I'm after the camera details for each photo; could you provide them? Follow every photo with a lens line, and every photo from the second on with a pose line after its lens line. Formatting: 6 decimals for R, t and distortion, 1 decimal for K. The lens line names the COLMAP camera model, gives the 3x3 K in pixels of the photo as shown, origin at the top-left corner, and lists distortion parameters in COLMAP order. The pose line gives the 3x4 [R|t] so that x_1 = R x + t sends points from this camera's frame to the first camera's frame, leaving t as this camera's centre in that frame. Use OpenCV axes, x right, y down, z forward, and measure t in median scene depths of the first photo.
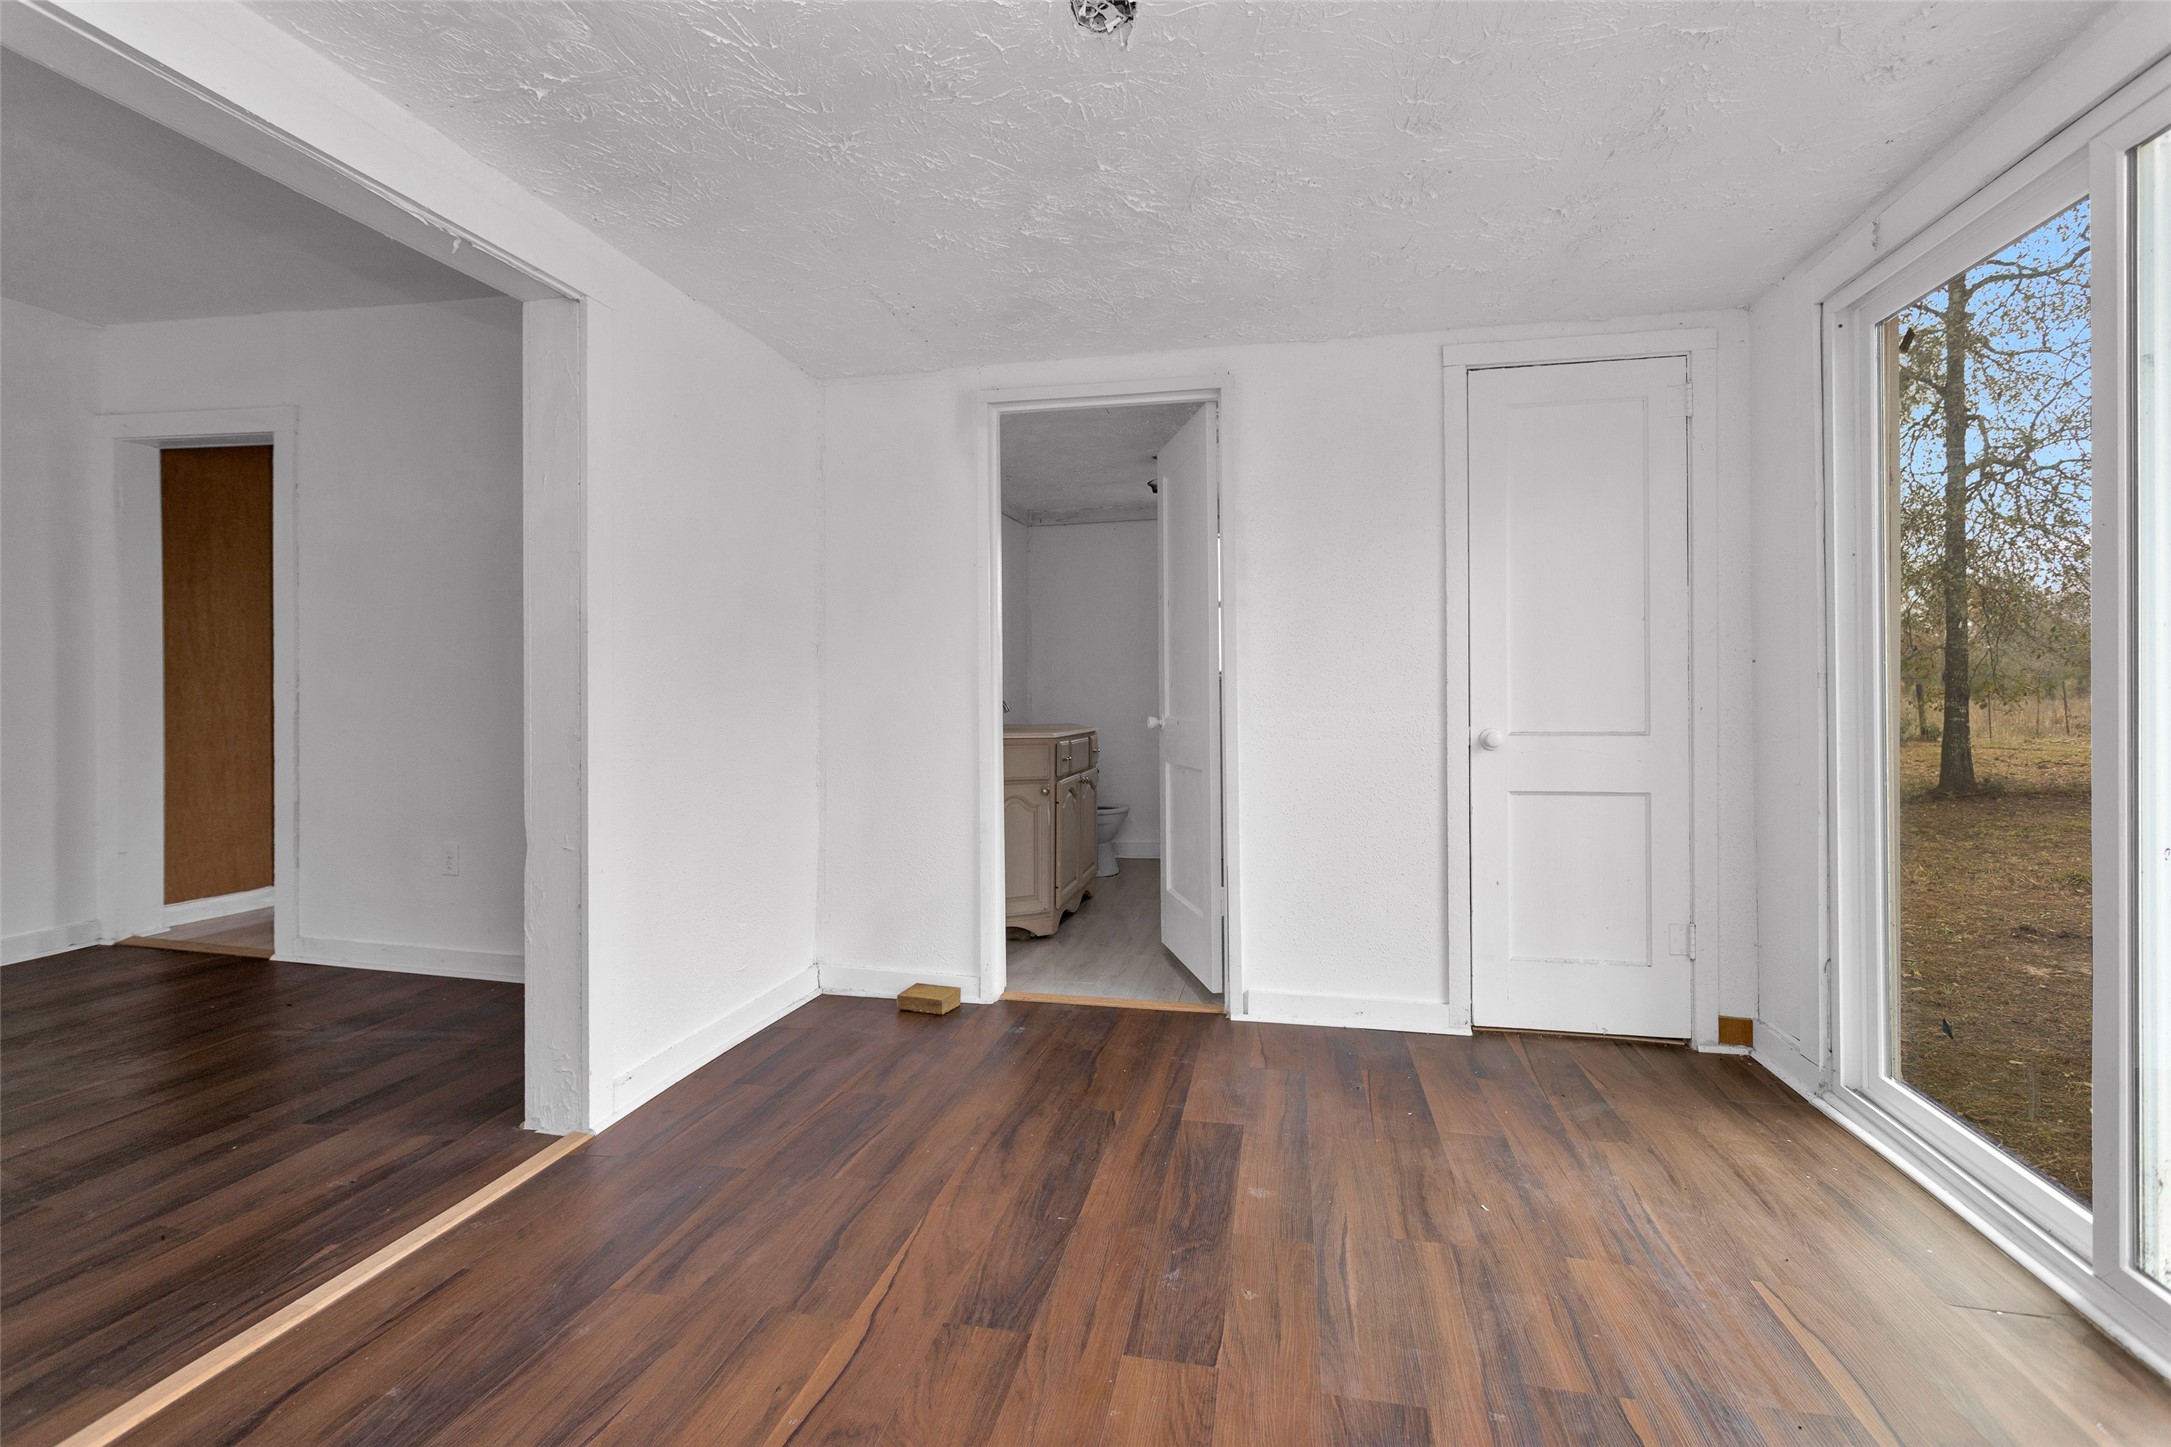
lens RADIAL K [[1030.9, 0, 1089.4], [0, 1030.9, 686.9], [0, 0, 1]] dist [0.001735, 0.000202]
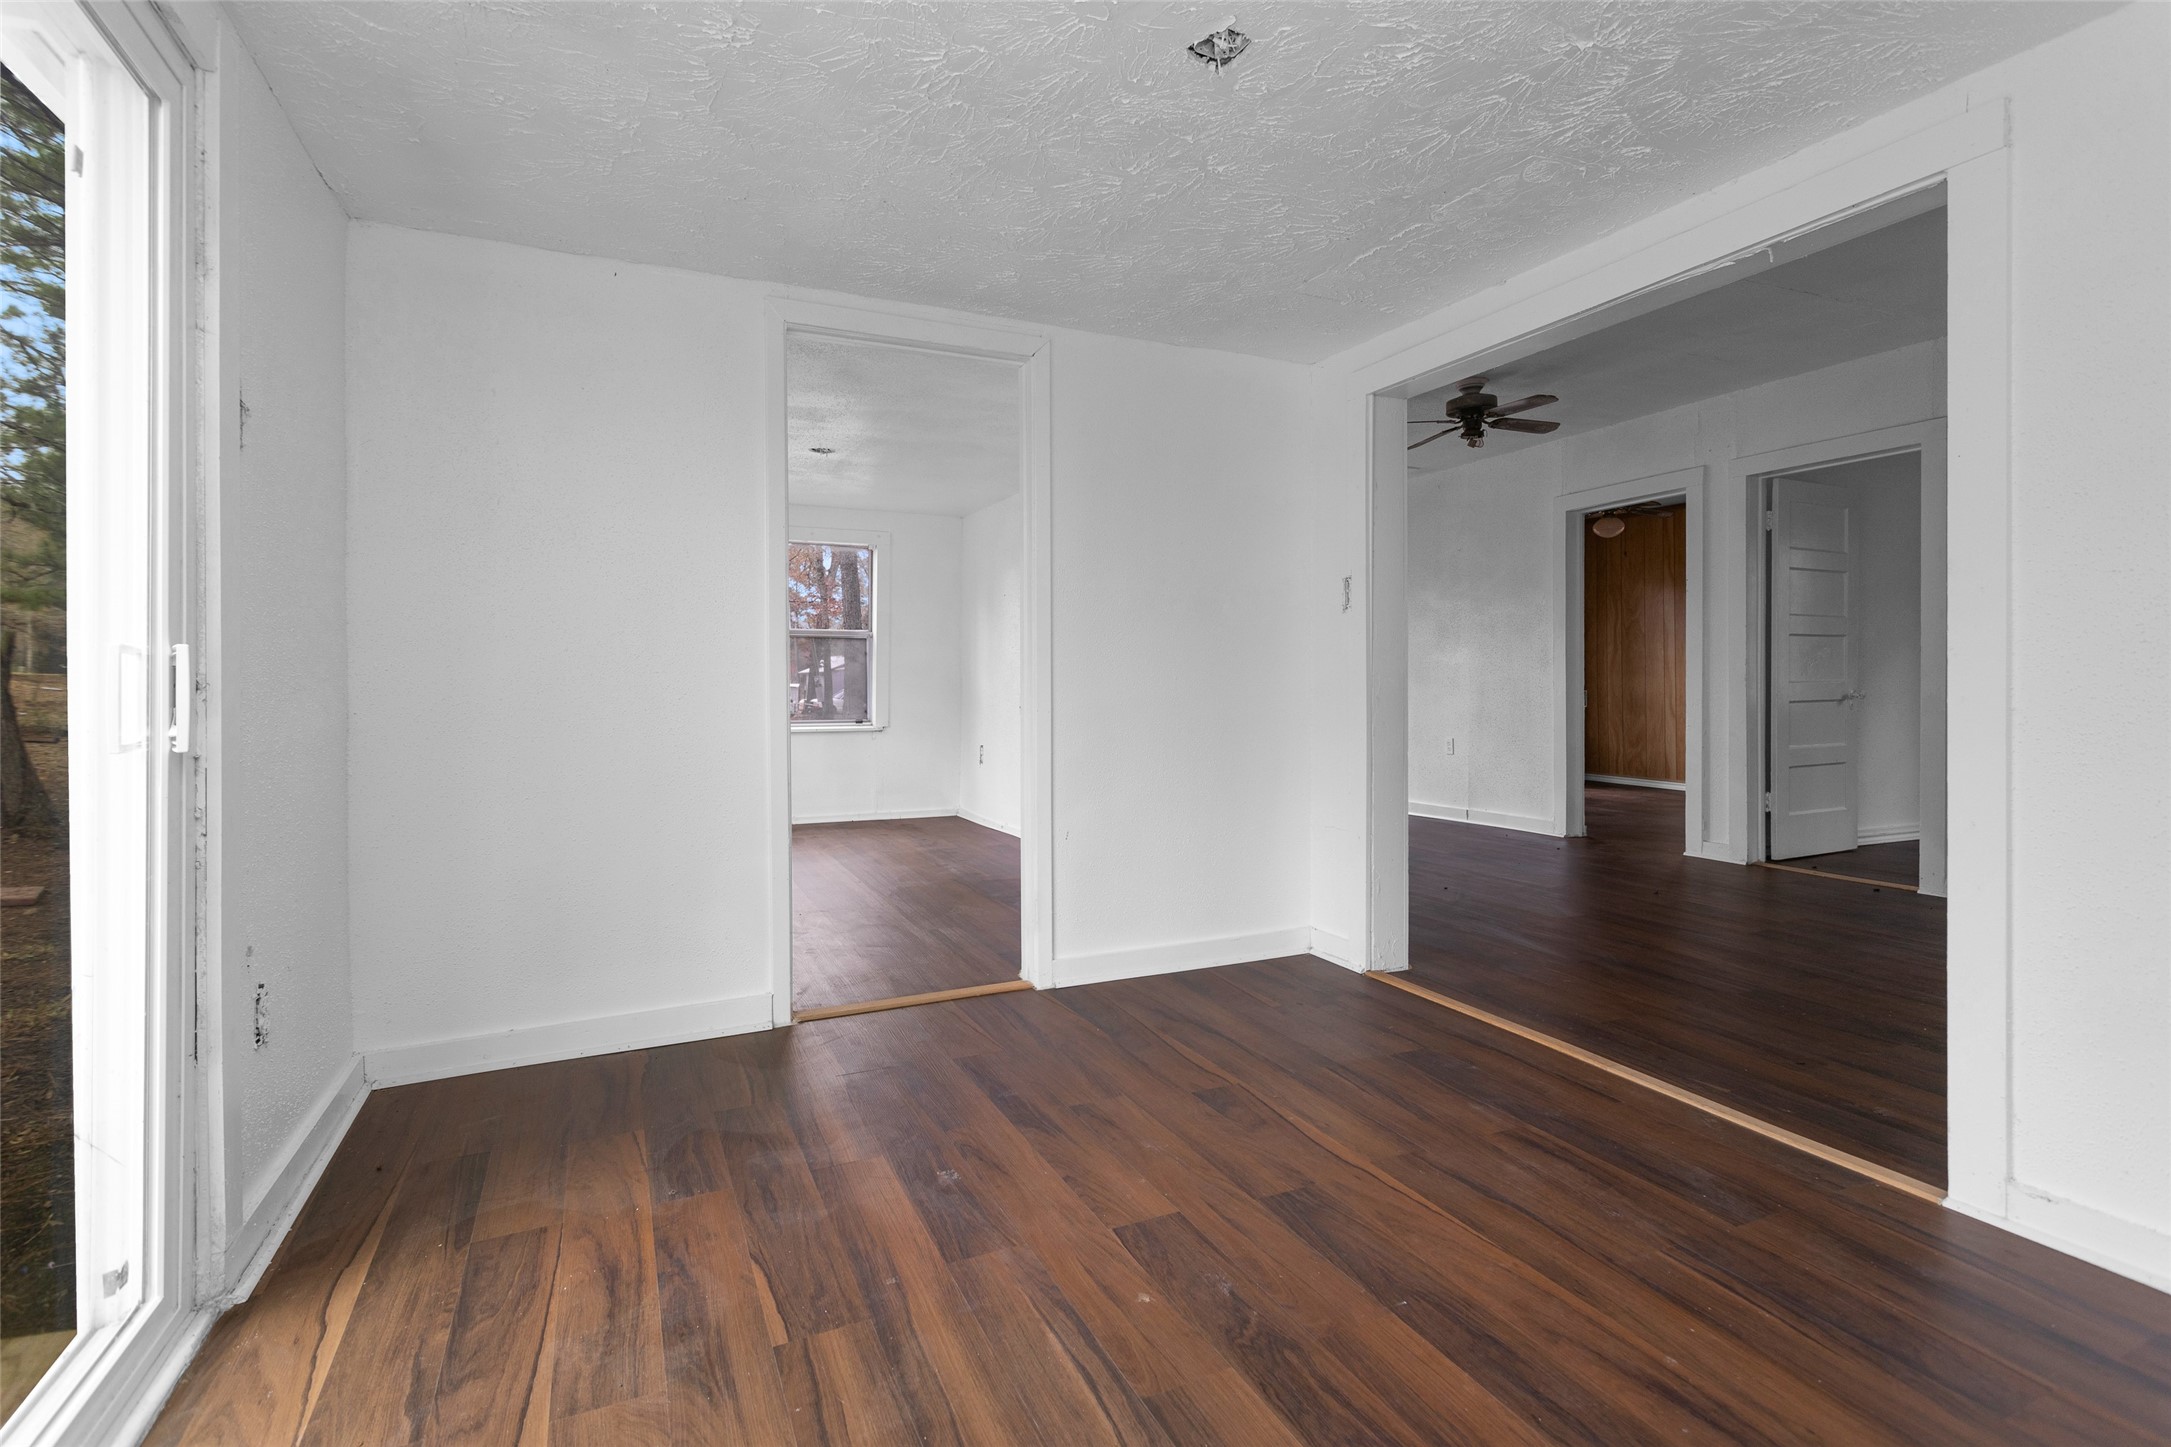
lens RADIAL K [[1030.9, 0, 1089.4], [0, 1030.9, 686.9], [0, 0, 1]] dist [0.001735, 0.000202]
pose [[-0.806727, 0.011309, -0.590815, 0.742708], [0.008440, 0.999935, 0.007615, 0.015486], [0.590863, 0.001156, -0.806771, 1.714623]]
